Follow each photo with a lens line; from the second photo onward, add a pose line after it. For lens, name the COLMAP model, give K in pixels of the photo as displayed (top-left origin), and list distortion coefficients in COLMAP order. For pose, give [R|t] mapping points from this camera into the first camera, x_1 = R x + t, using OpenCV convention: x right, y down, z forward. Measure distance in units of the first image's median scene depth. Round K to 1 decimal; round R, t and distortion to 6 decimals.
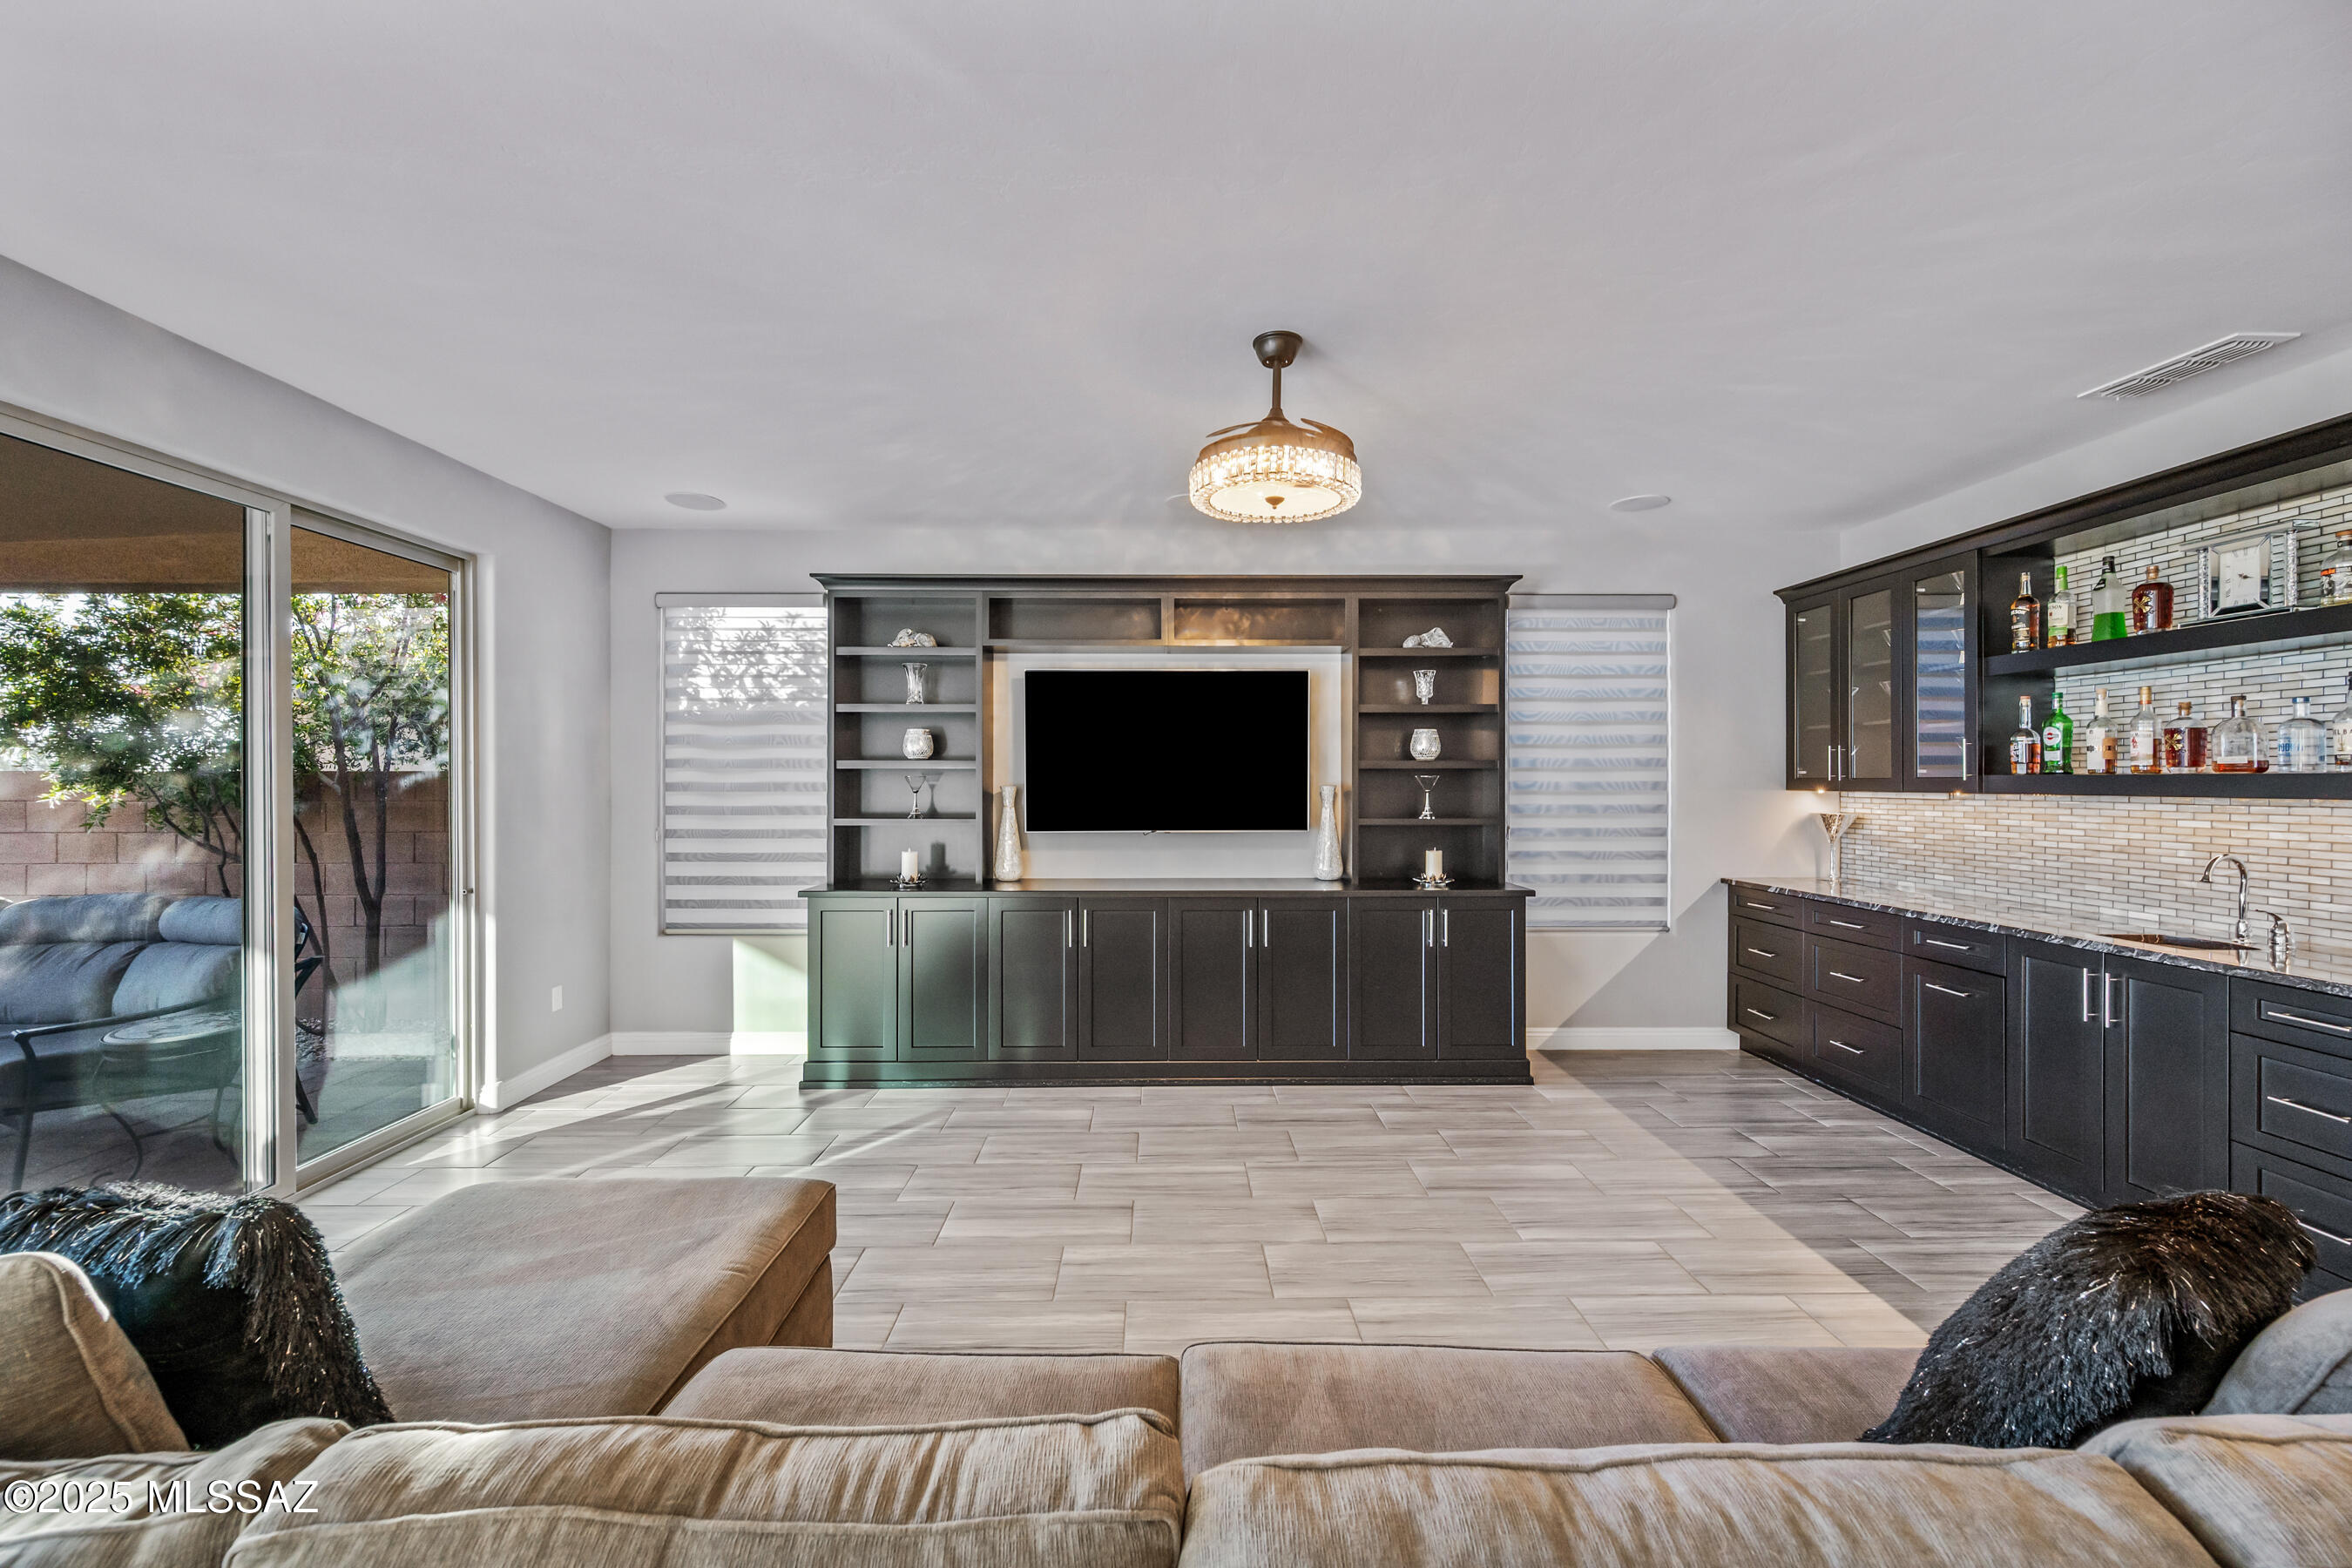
lens RADIAL K [[921.2, 0, 1176.9], [0, 921.2, 779.3], [0, 0, 1]] dist [-0.004467, 0.001625]
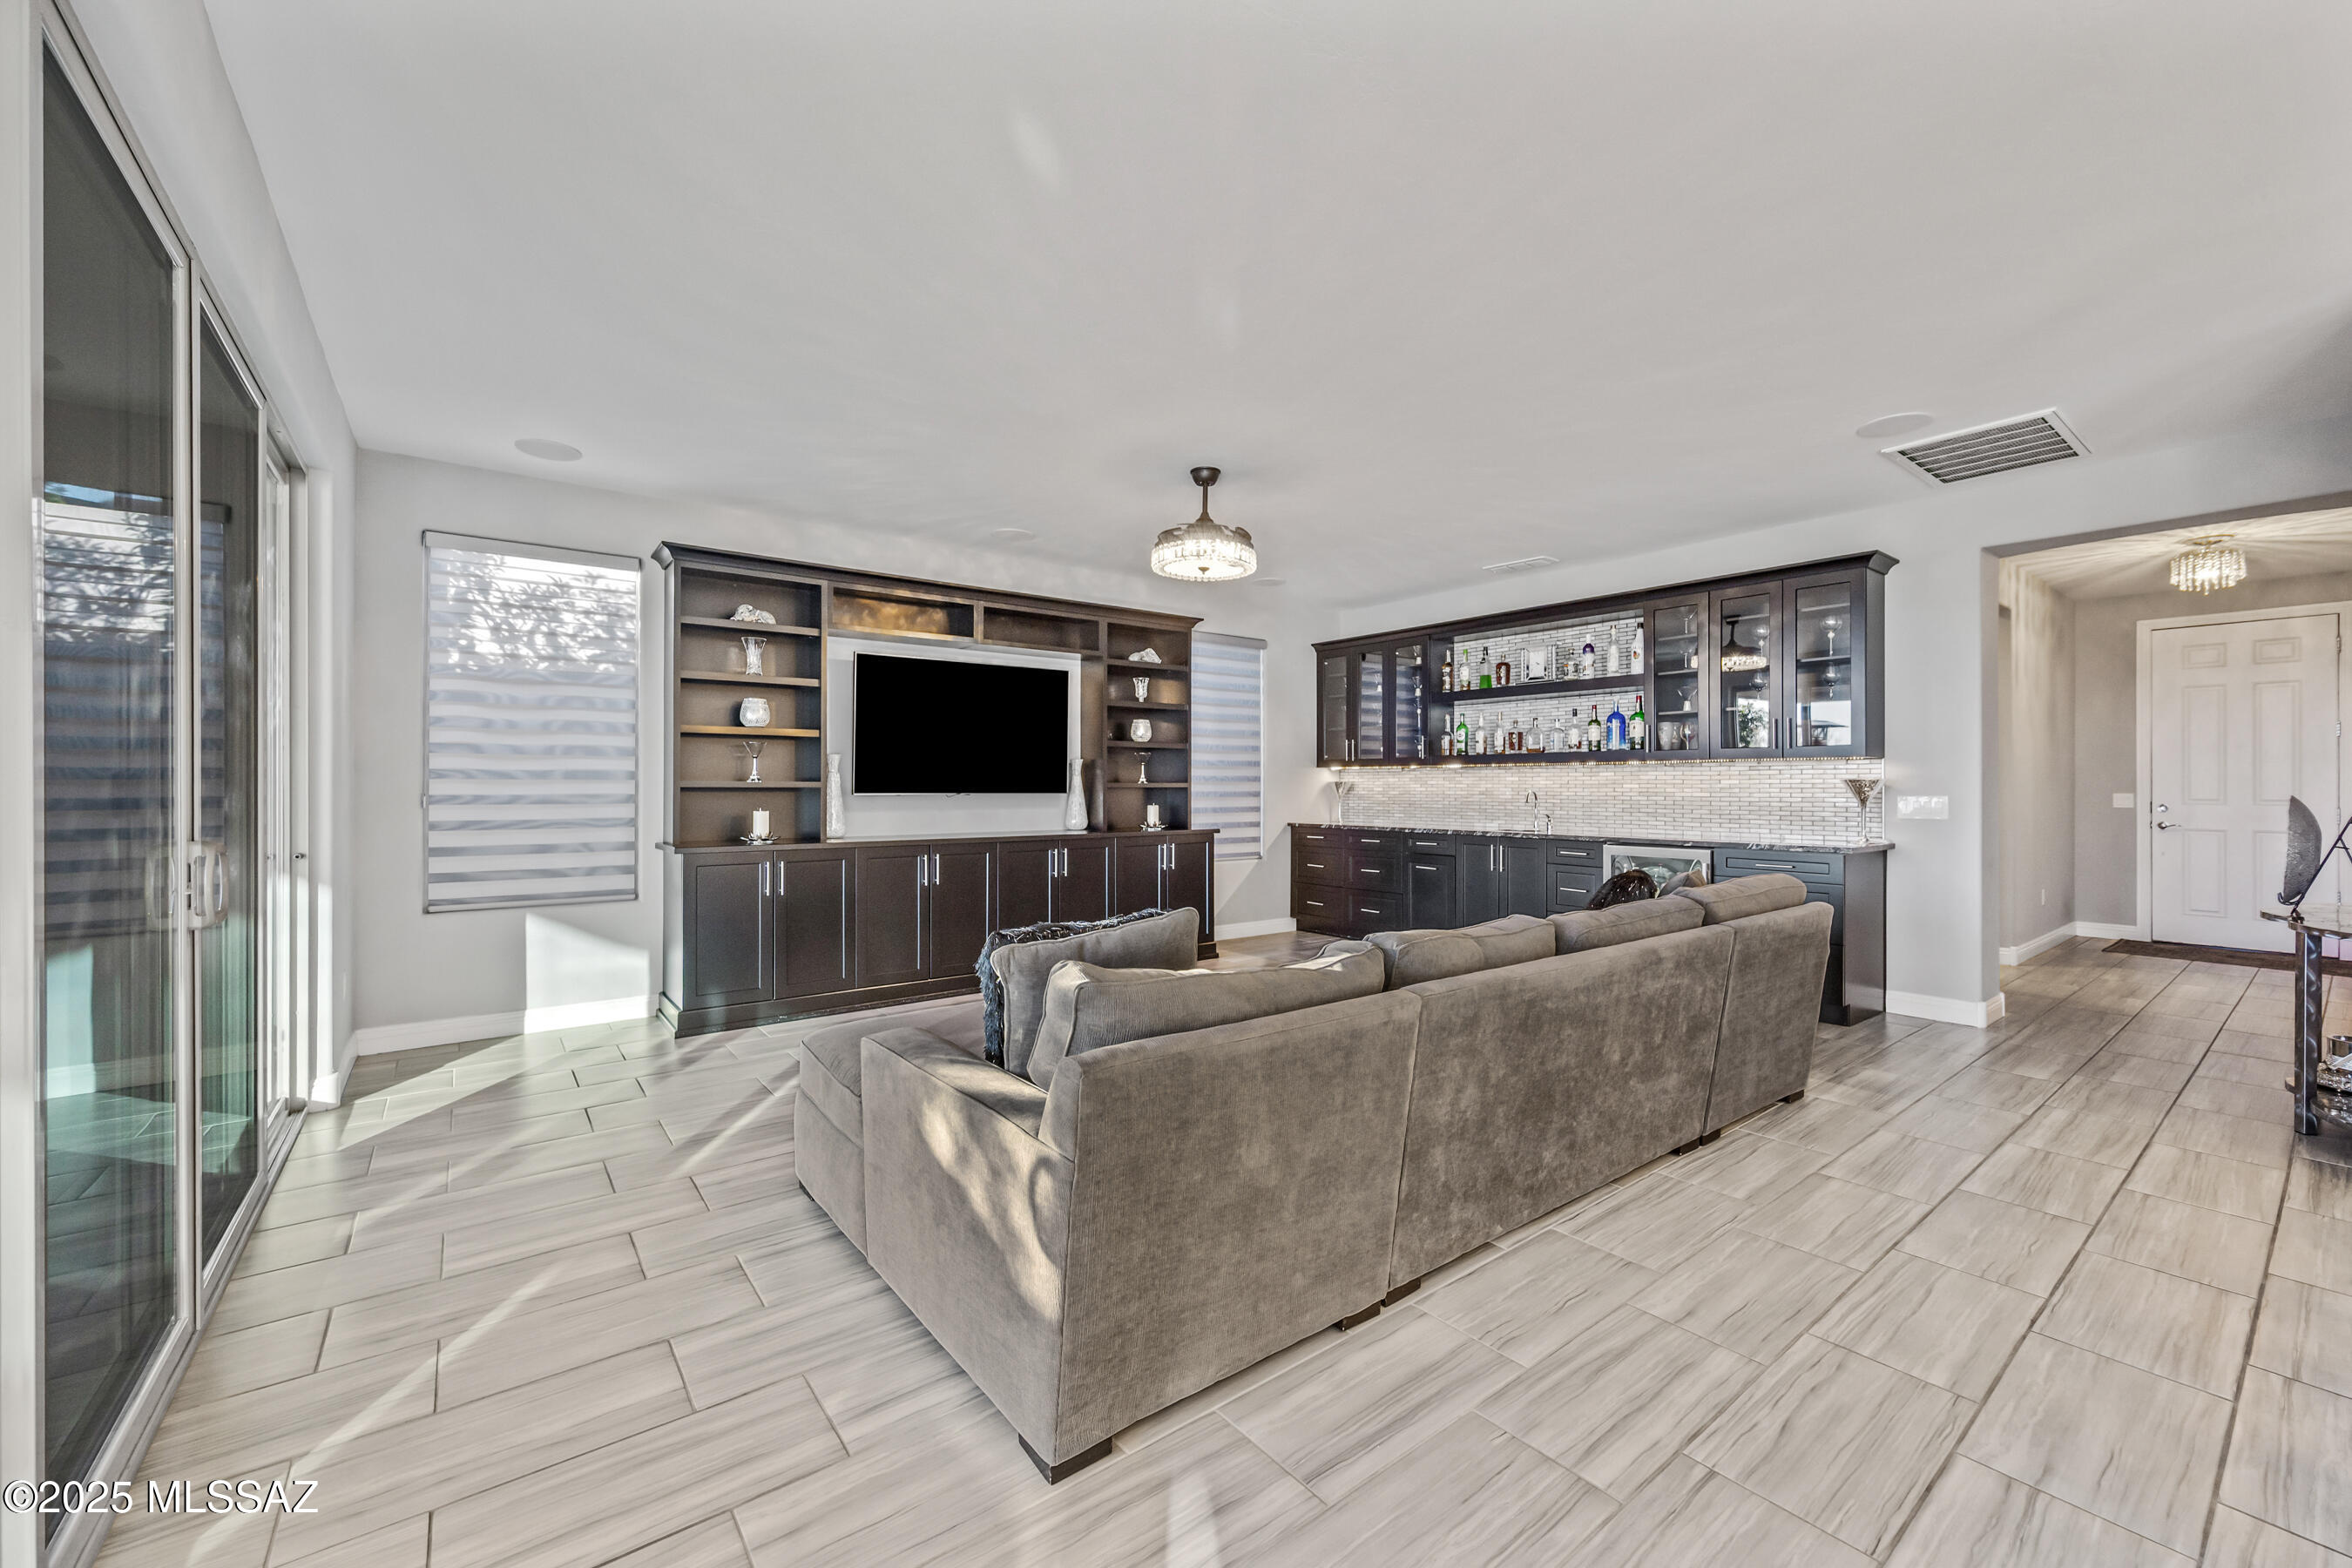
lens RADIAL K [[921.2, 0, 1172.2], [0, 921.2, 782.6], [0, 0, 1]] dist [-0.004467, 0.001625]
pose [[0.802423, 0.003067, 0.596747, -0.542171], [-0.002709, 0.999995, -0.001496, 0.044286], [-0.596749, -0.000416, 0.802428, -0.158000]]
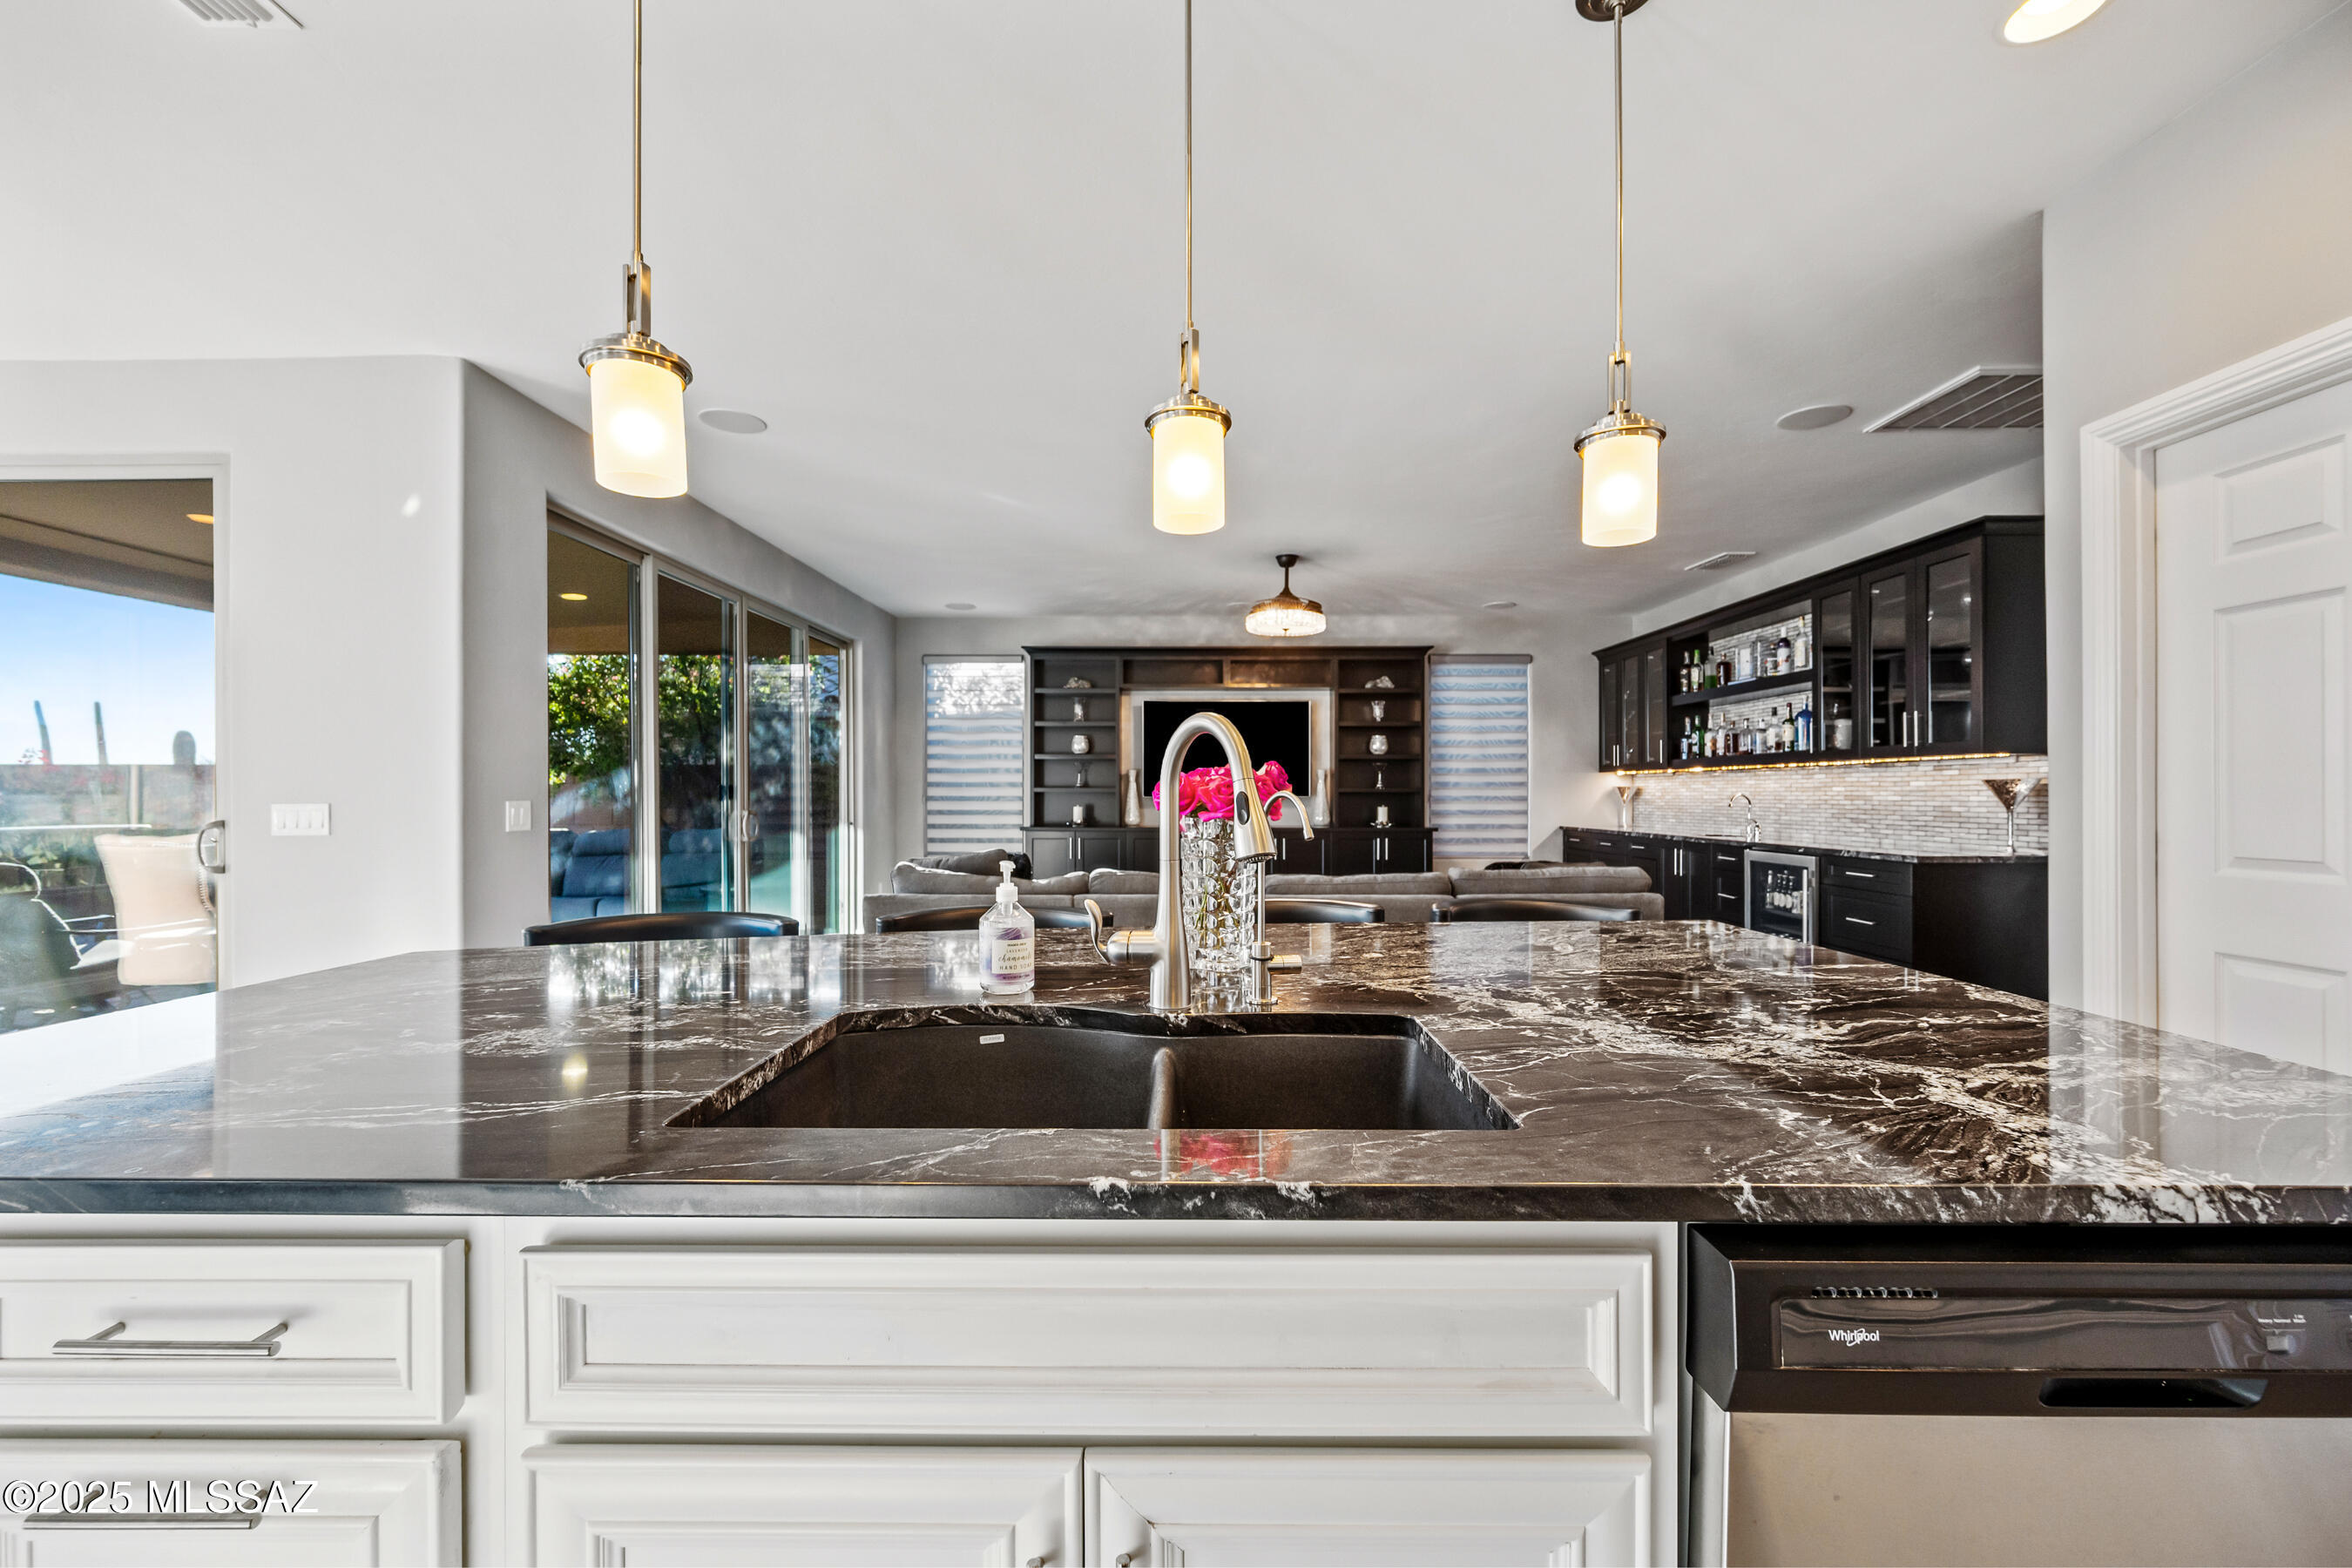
lens RADIAL K [[921.2, 0, 1182.1], [0, 921.2, 789.6], [0, 0, 1]] dist [-0.004467, 0.001625]
pose [[0.999789, 0.000179, -0.020561, -0.057569], [-0.000201, 0.999999, -0.001043, 0.047558], [0.020561, 0.001047, 0.999788, -0.715920]]
